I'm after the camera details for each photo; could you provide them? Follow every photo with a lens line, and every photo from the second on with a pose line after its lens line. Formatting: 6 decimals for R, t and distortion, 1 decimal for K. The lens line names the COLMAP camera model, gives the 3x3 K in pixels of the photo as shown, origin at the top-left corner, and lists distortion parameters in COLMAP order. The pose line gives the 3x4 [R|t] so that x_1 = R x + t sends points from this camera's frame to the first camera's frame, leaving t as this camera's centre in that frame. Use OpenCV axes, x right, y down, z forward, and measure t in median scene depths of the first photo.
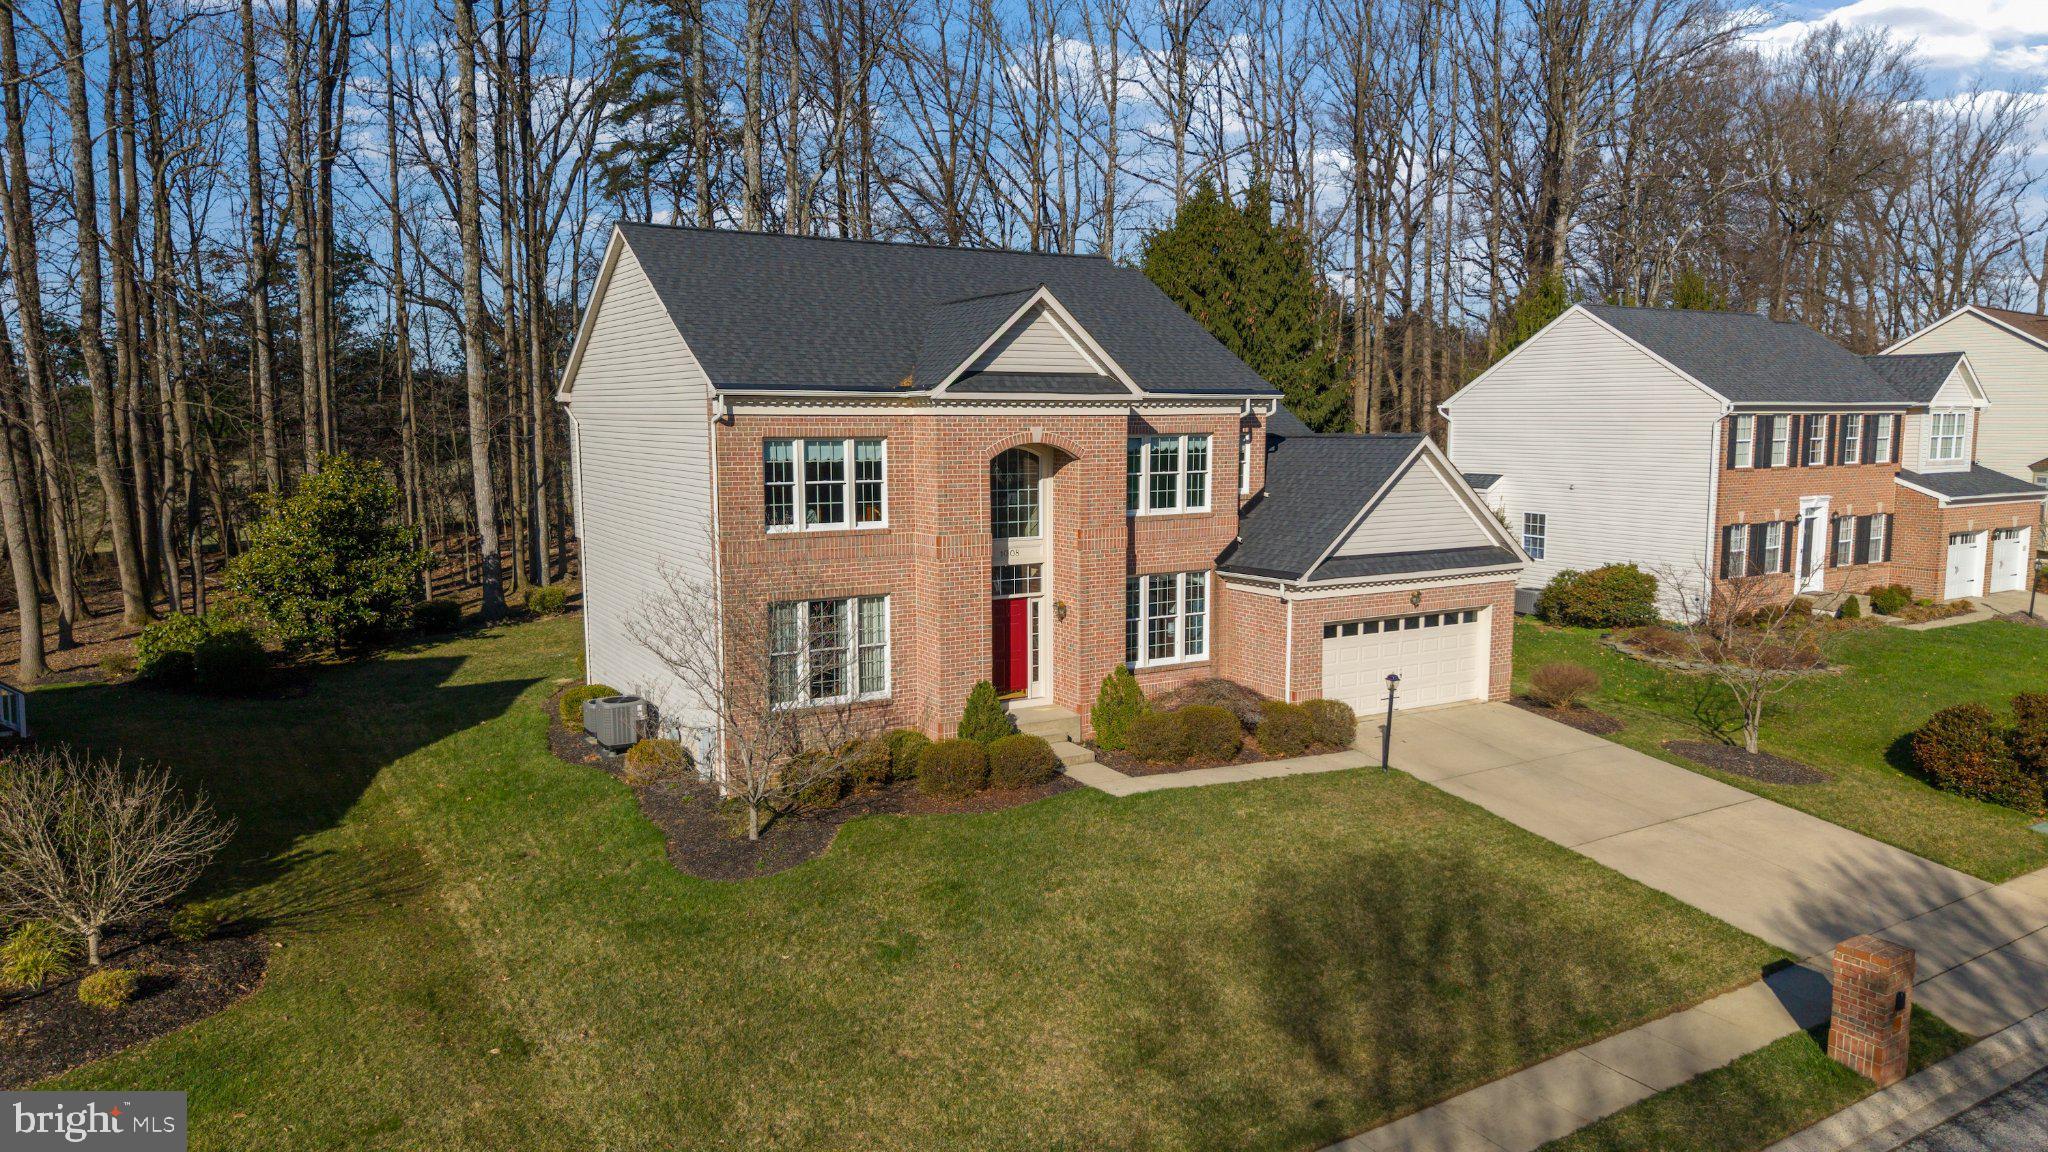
lens RADIAL K [[1362.8, 0, 1019.1], [0, 1362.8, 589.1], [0, 0, 1]] dist [0.029649, -0.030612]
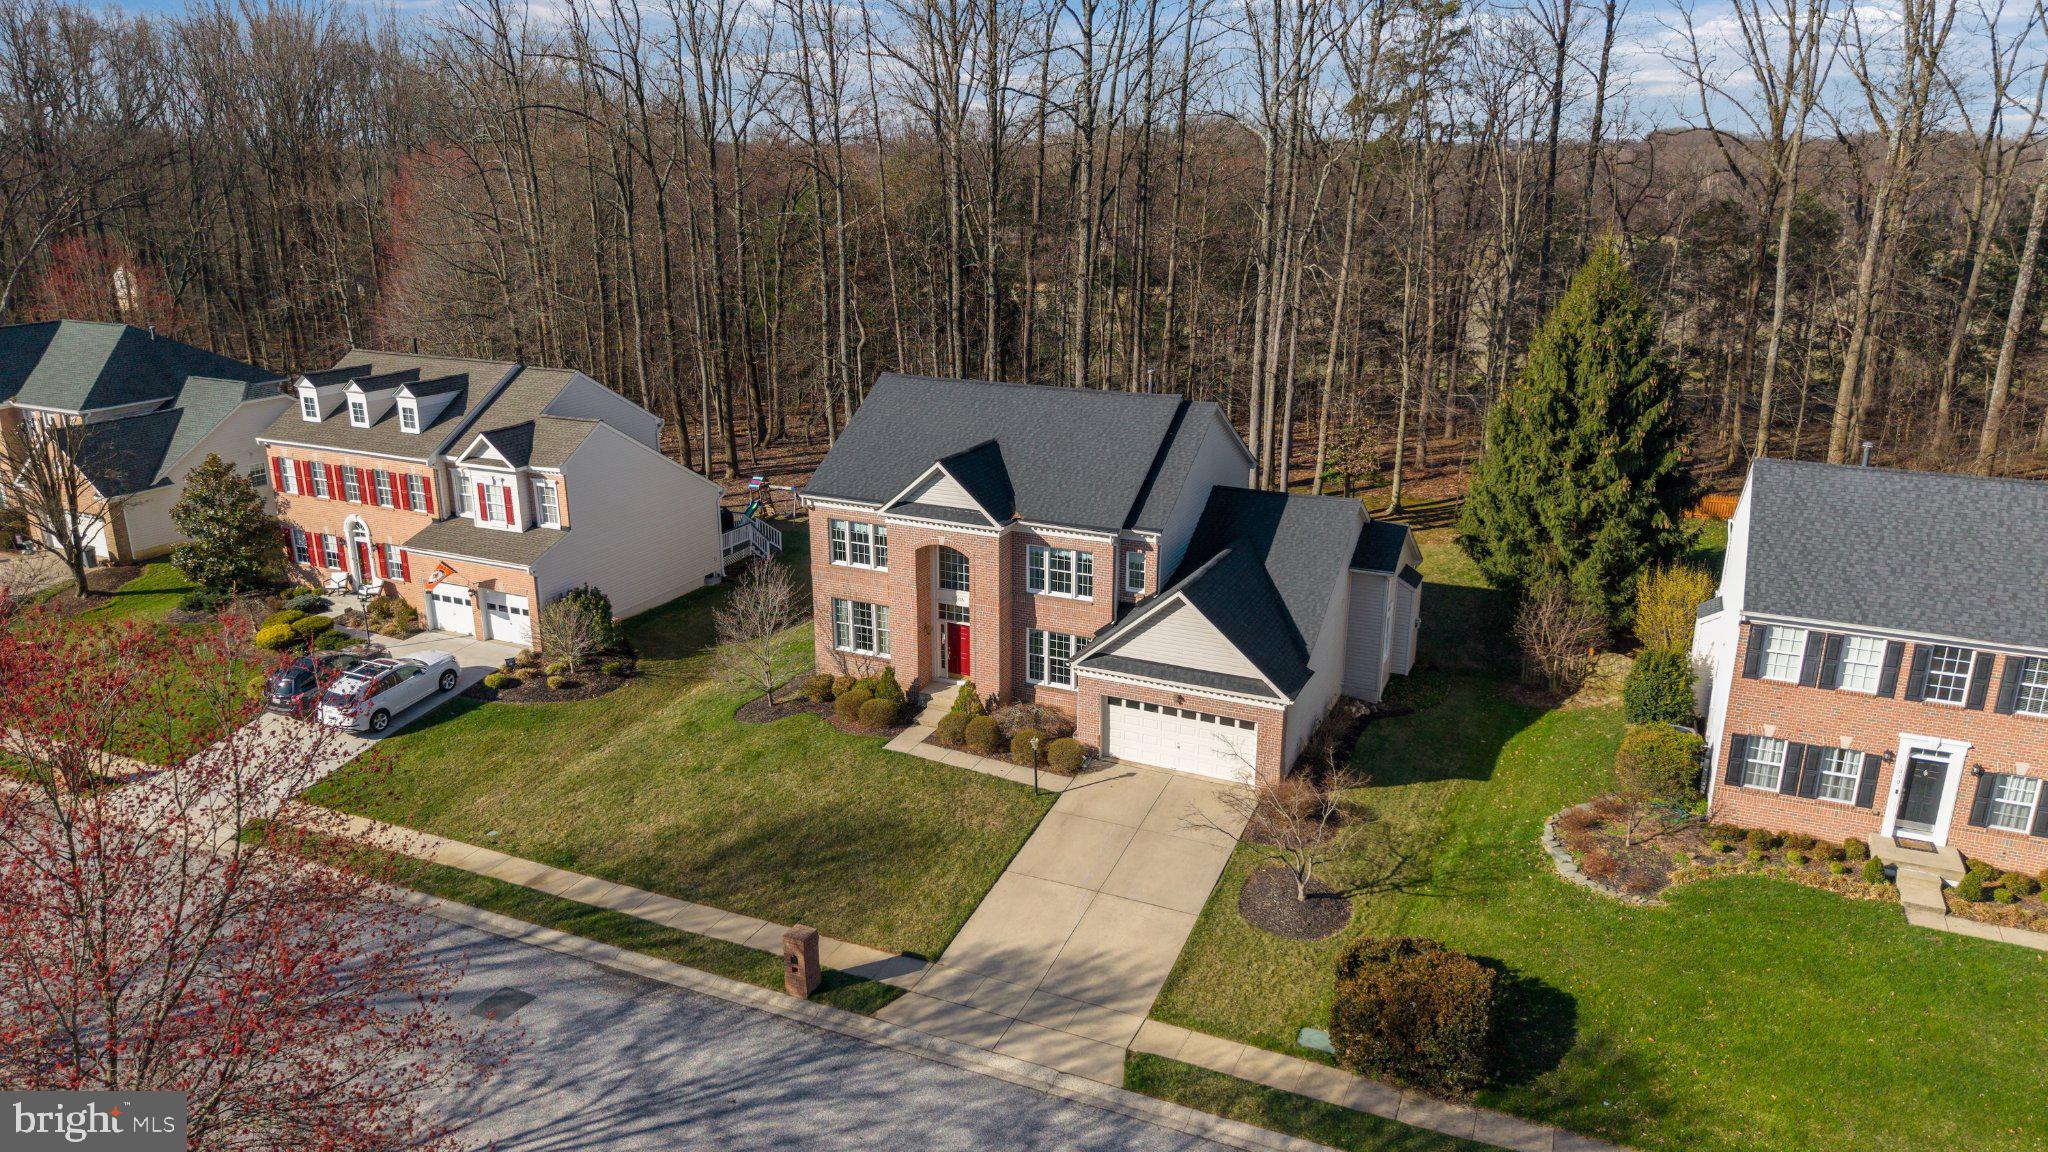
lens RADIAL K [[1362.8, 0, 1040.6], [0, 1362.8, 559.6], [0, 0, 1]] dist [0.029649, -0.030612]
pose [[0.568556, 0.233183, -0.788904, 1.470056], [-0.114143, 0.972071, 0.205061, -0.462176], [0.814687, -0.026541, 0.579293, 0.089051]]
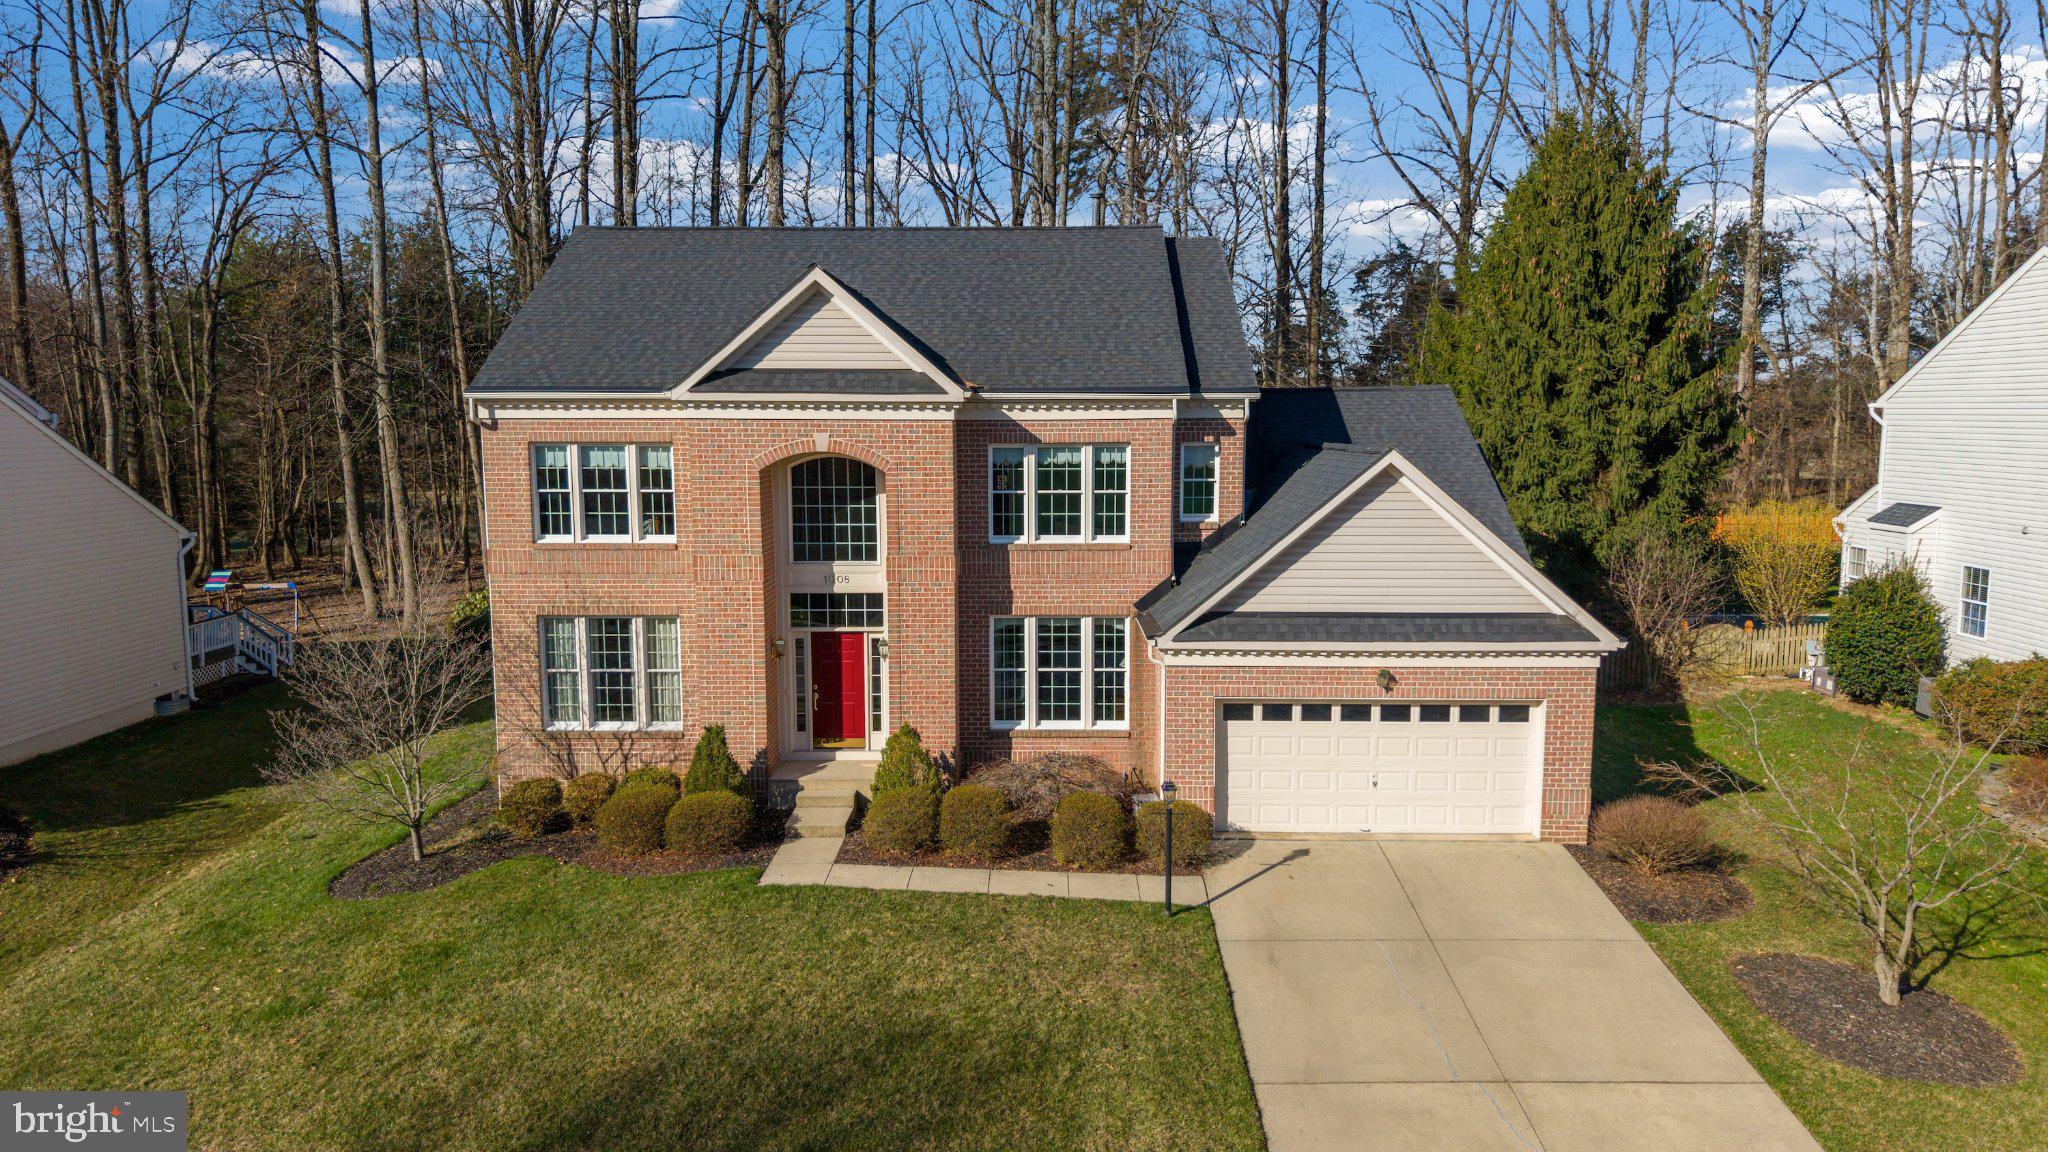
lens RADIAL K [[1362.8, 0, 1038.0], [0, 1362.8, 591.3], [0, 0, 1]] dist [0.029649, -0.030612]
pose [[0.850339, 0.067087, -0.521941, 0.577448], [-0.067113, 0.997567, 0.018882, -0.045704], [0.521938, 0.018973, 0.852772, 0.347475]]
